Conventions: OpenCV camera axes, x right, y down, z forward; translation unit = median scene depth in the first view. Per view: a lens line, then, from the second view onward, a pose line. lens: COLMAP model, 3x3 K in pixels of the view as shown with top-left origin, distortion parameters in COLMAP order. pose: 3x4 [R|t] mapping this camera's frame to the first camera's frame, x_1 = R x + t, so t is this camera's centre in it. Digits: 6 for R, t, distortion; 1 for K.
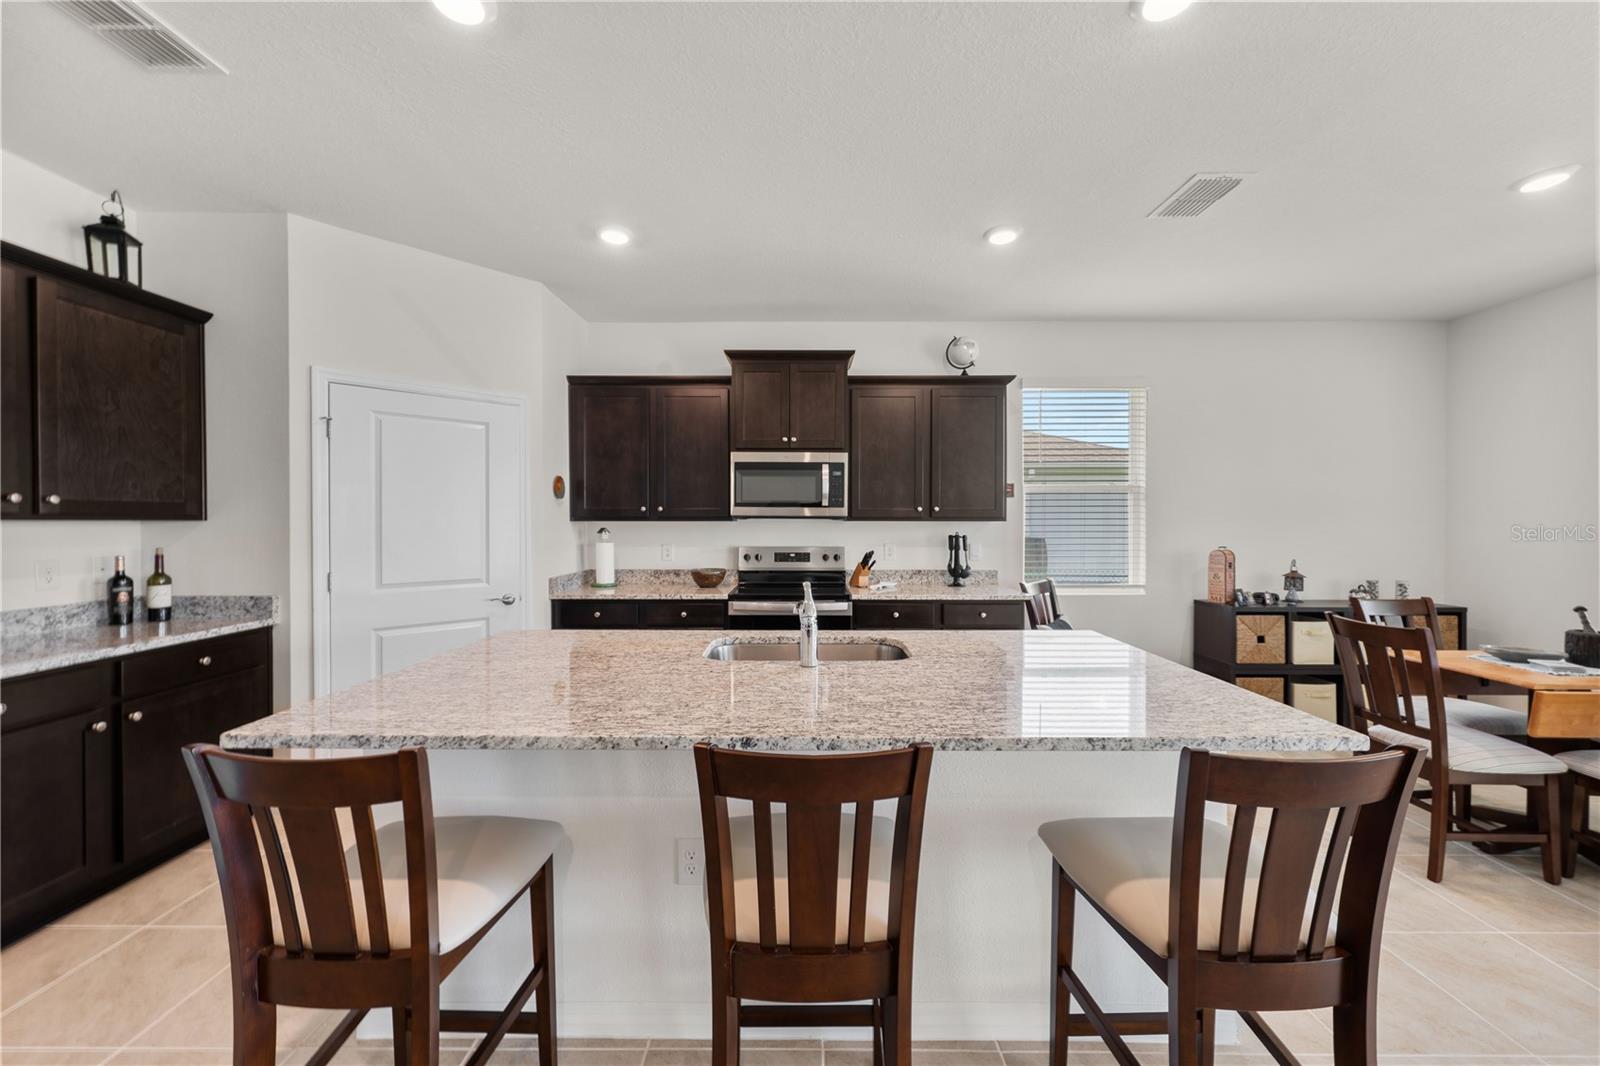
lens RADIAL K [[581.4, 0, 799.8], [0, 581.4, 525.4], [0, 0, 1]] dist [-0.001924, -0.000137]
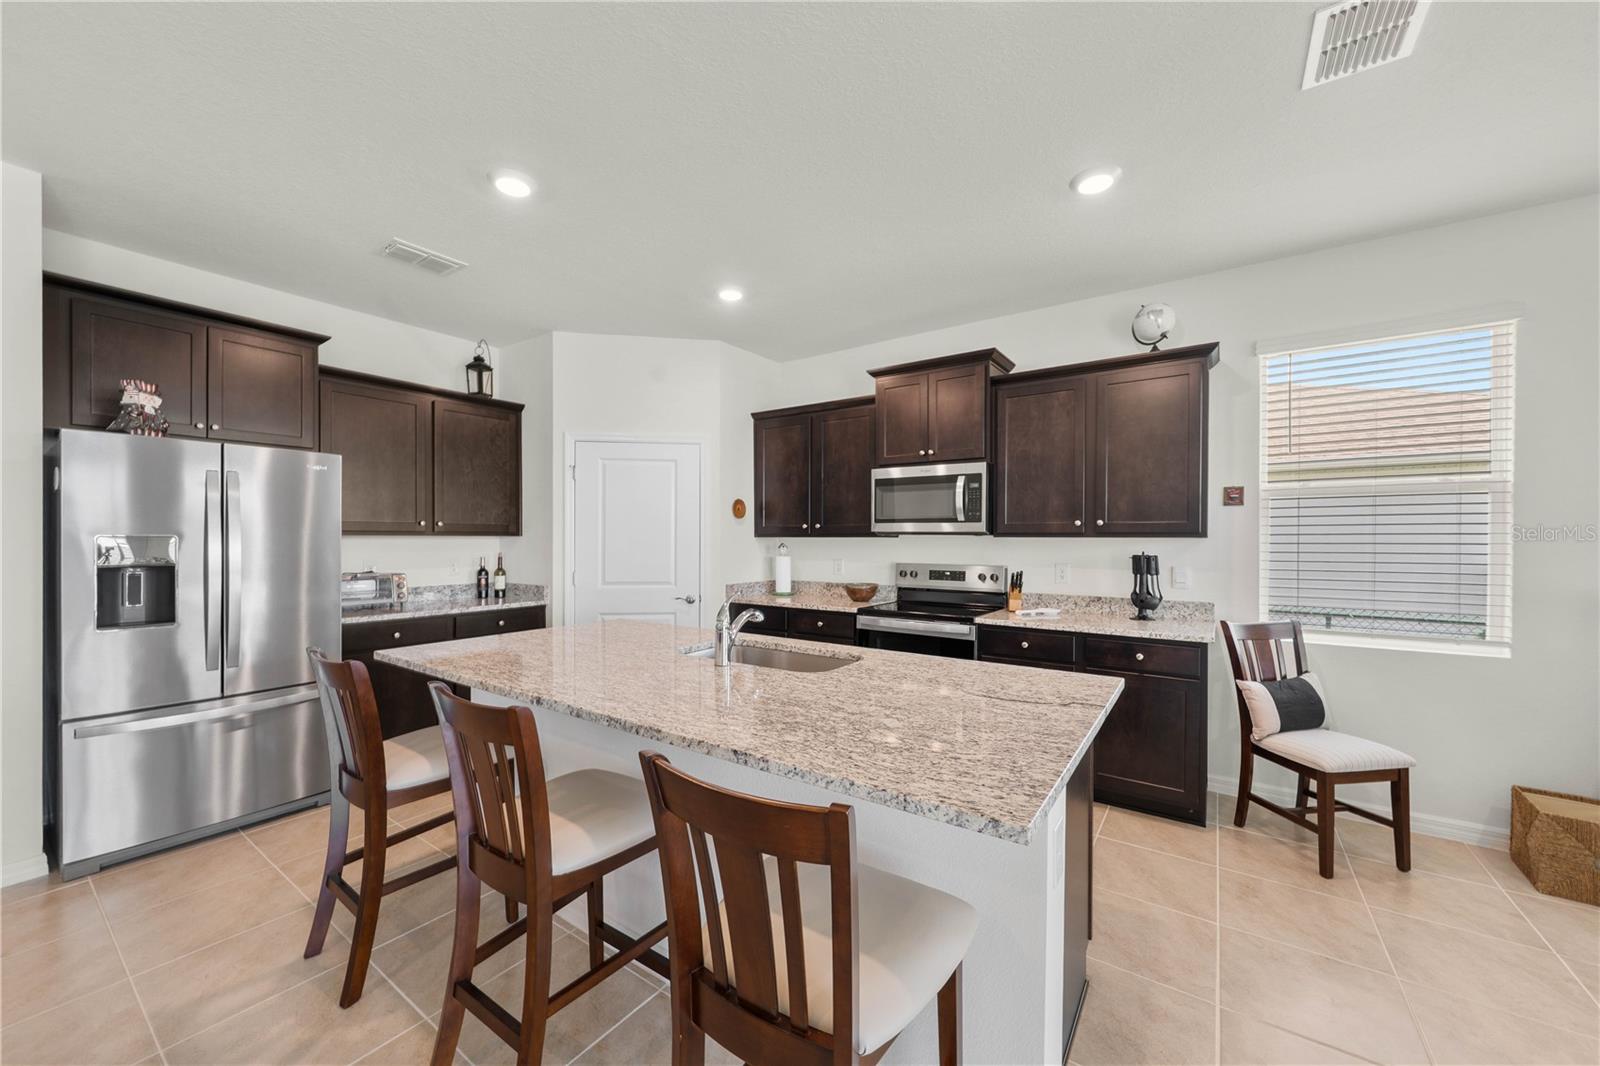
lens RADIAL K [[595.1, 0, 796.5], [0, 595.1, 542.1], [0, 0, 1]] dist [-0.000319, -0.000009]
pose [[0.821232, 0.005207, -0.570570, 0.368917], [-0.006555, 0.999978, -0.000309, 0.002287], [0.570556, 0.003994, 0.821249, 0.068596]]
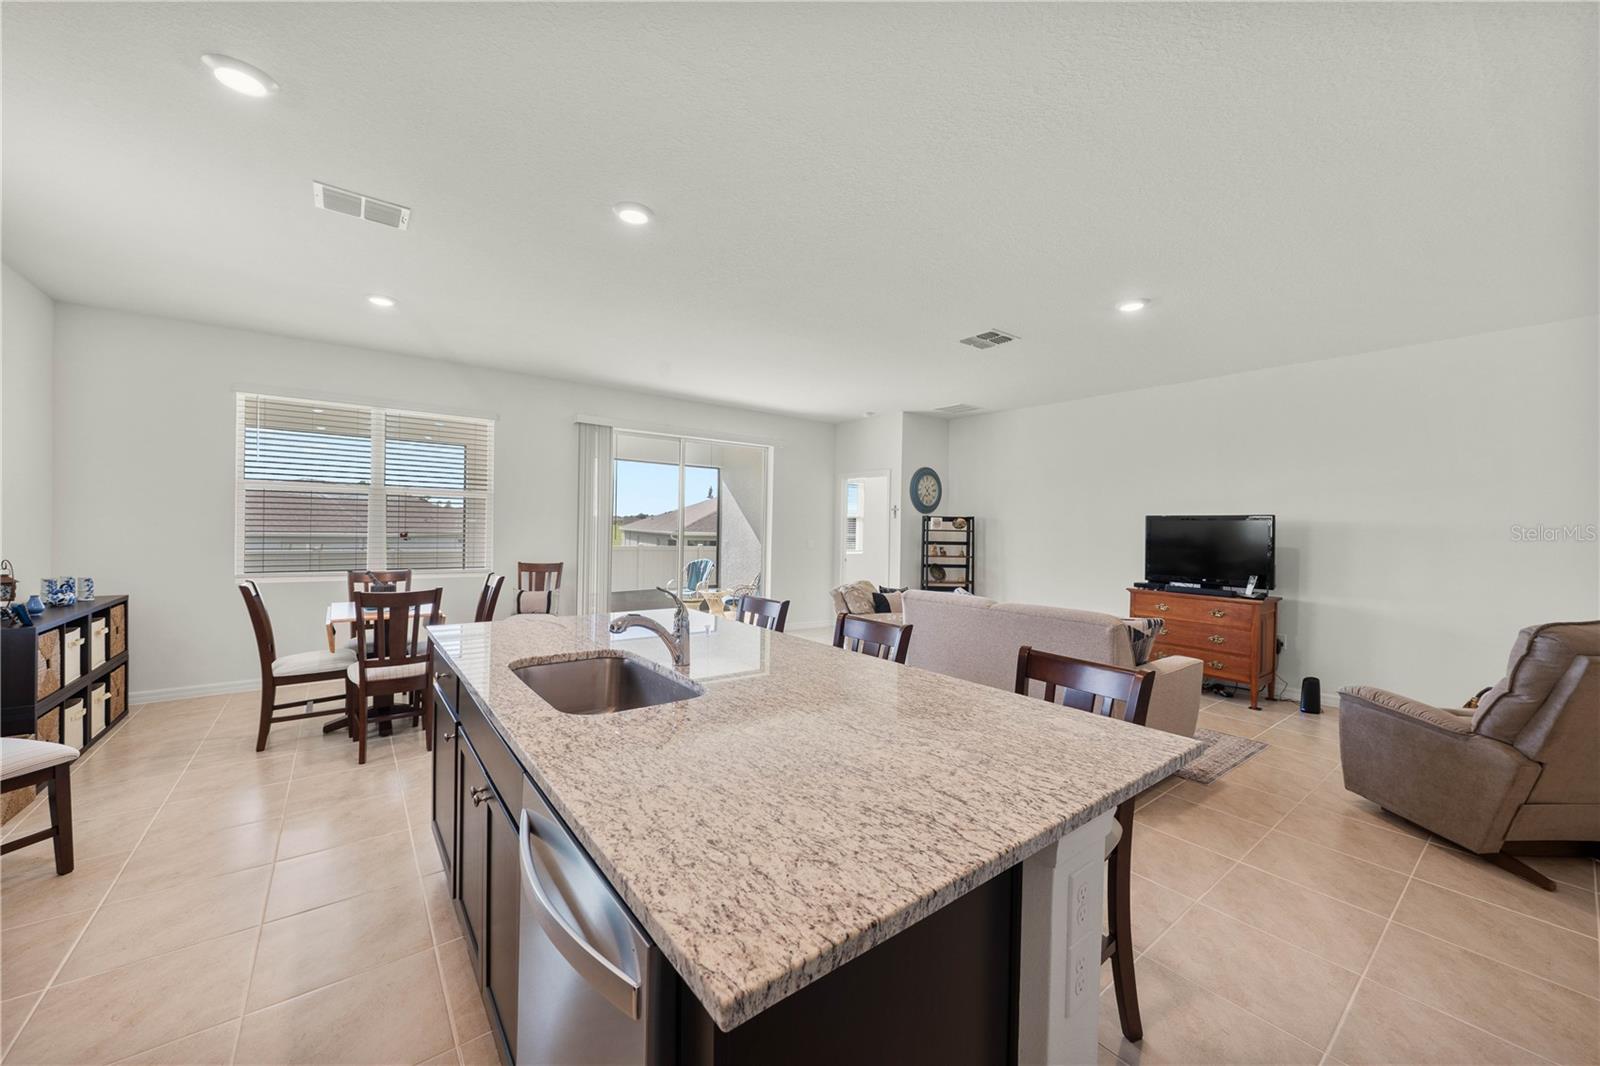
lens RADIAL K [[595.1, 0, 796.5], [0, 595.1, 542.1], [0, 0, 1]] dist [-0.000319, -0.000009]
pose [[-0.611525, -0.032747, 0.790547, -0.440186], [-0.014303, 0.999437, 0.030336, -0.004981], [-0.791096, 0.007244, -0.611650, 0.702482]]
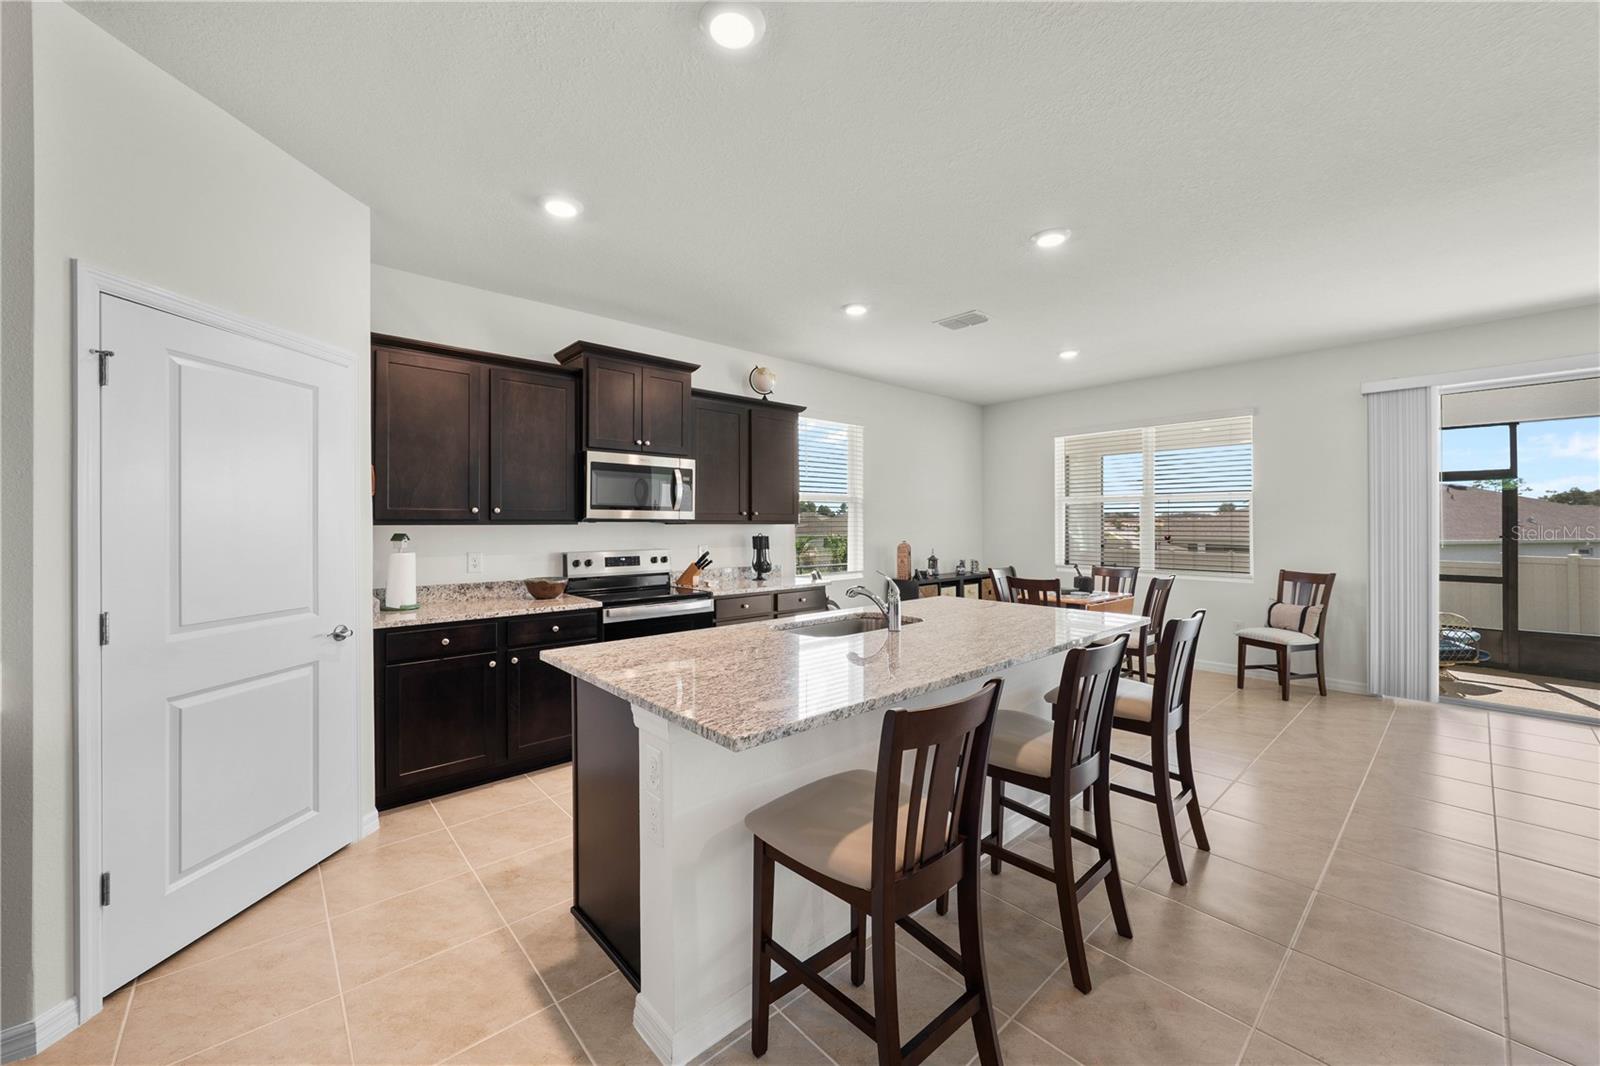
lens RADIAL K [[603.1, 0, 800.2], [0, 603.1, 522.4], [0, 0, 1]] dist [-0.000151, -0.000002]
pose [[0.744274, -0.000227, 0.667875, -0.511266], [0.007772, 0.999935, -0.008320, -0.000051], [-0.667830, 0.011383, 0.744227, 0.049286]]
